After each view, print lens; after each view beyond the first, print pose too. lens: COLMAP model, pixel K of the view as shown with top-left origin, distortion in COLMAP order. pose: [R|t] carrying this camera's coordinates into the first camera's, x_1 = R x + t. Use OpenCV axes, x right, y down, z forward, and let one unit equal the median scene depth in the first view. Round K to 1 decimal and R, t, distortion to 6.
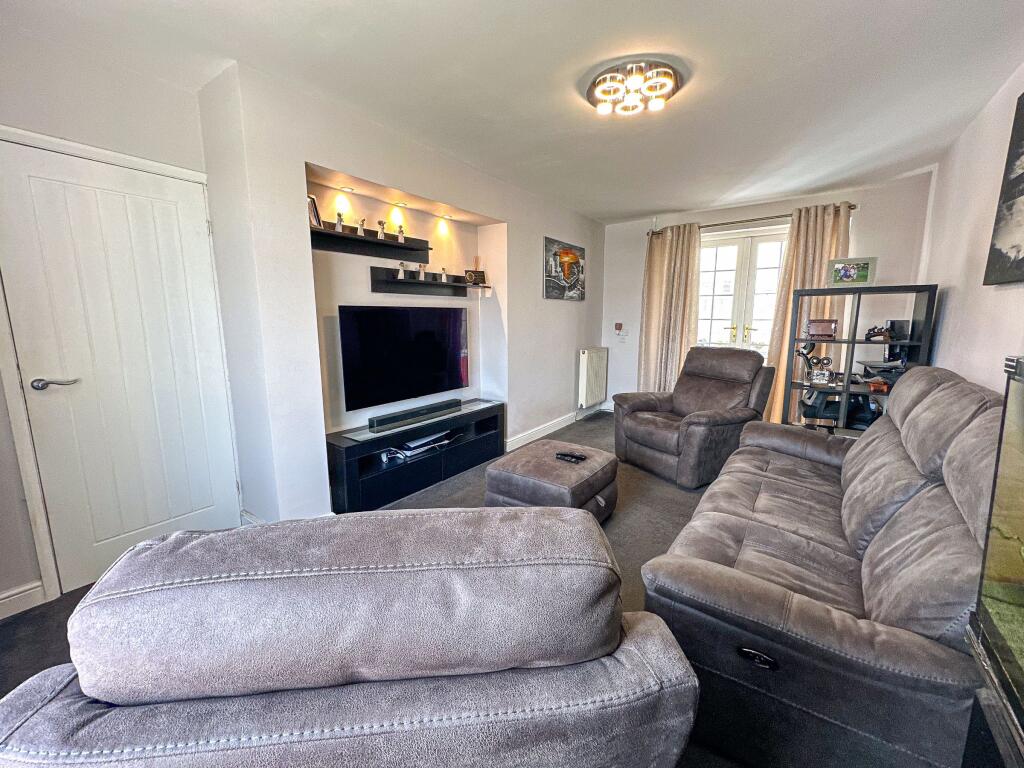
lens RADIAL K [[416.9, 0, 507.1], [0, 416.9, 382.8], [0, 0, 1]] dist [-0.000951, 0.000304]
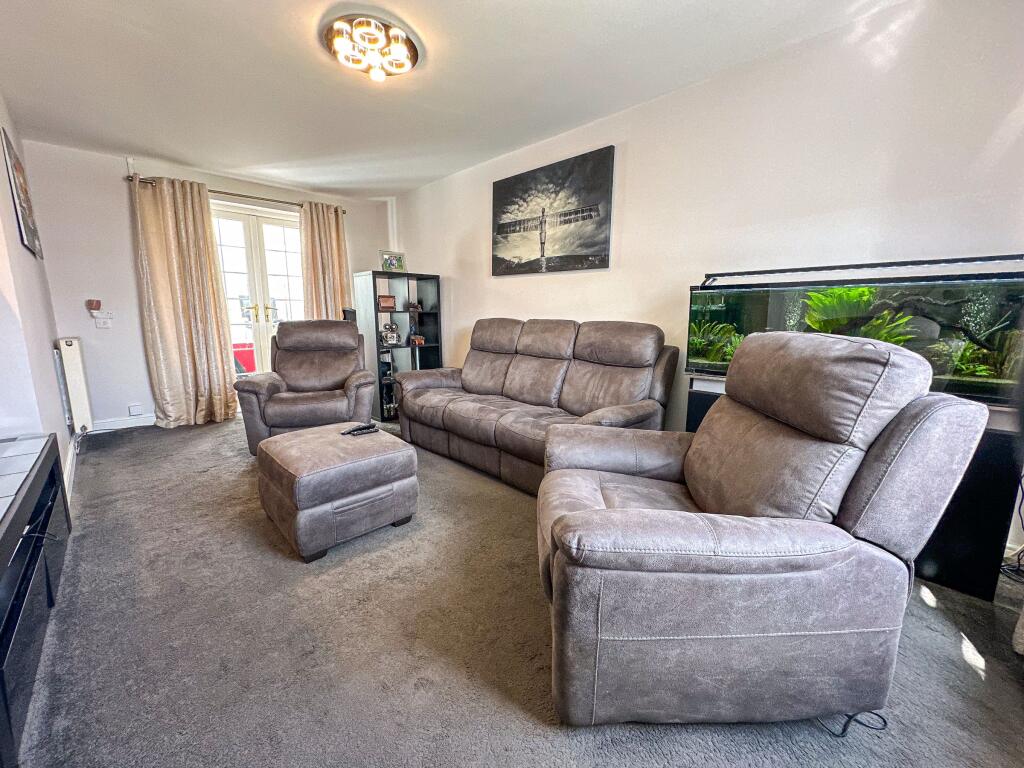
lens RADIAL K [[416.9, 0, 510.4], [0, 416.9, 385.7], [0, 0, 1]] dist [-0.000951, 0.000304]
pose [[0.167785, -0.160744, 0.972630, -0.376065], [0.155677, 0.978558, 0.134868, 0.008343], [-0.973454, 0.128788, 0.189212, 0.290603]]
